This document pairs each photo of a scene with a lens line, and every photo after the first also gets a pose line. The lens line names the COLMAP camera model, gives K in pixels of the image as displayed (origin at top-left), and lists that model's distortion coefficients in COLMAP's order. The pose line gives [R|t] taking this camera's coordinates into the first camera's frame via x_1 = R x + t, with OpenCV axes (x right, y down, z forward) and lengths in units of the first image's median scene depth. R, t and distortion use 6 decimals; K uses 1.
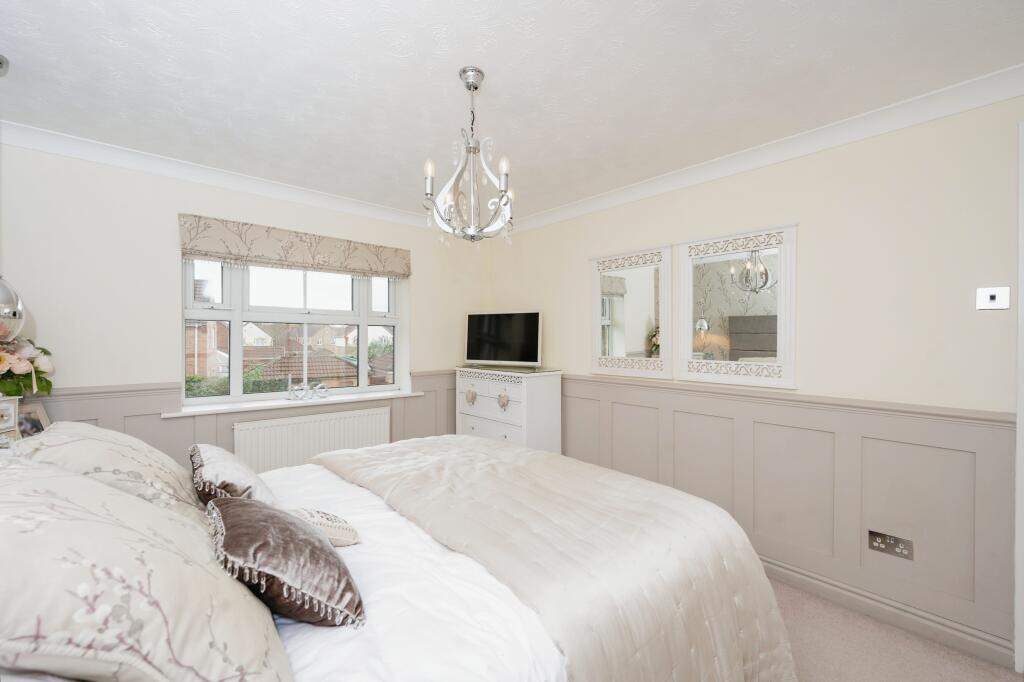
lens RADIAL K [[420.6, 0, 514.1], [0, 420.6, 341.0], [0, 0, 1]] dist [-0.003810, -0.000273]
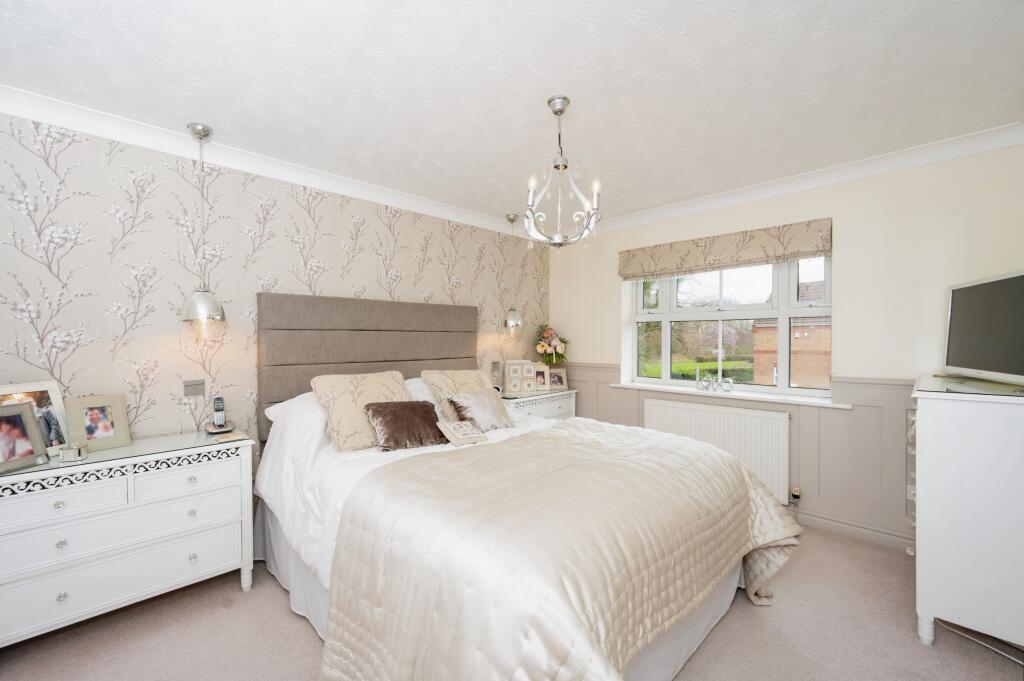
lens RADIAL K [[420.6, 0, 514.3], [0, 420.6, 341.7], [0, 0, 1]] dist [-0.003810, -0.000273]
pose [[0.052016, 0.004765, -0.998635, 0.568549], [0.004923, 0.999975, 0.005028, 0.005651], [0.998634, -0.005178, 0.051991, 0.449560]]
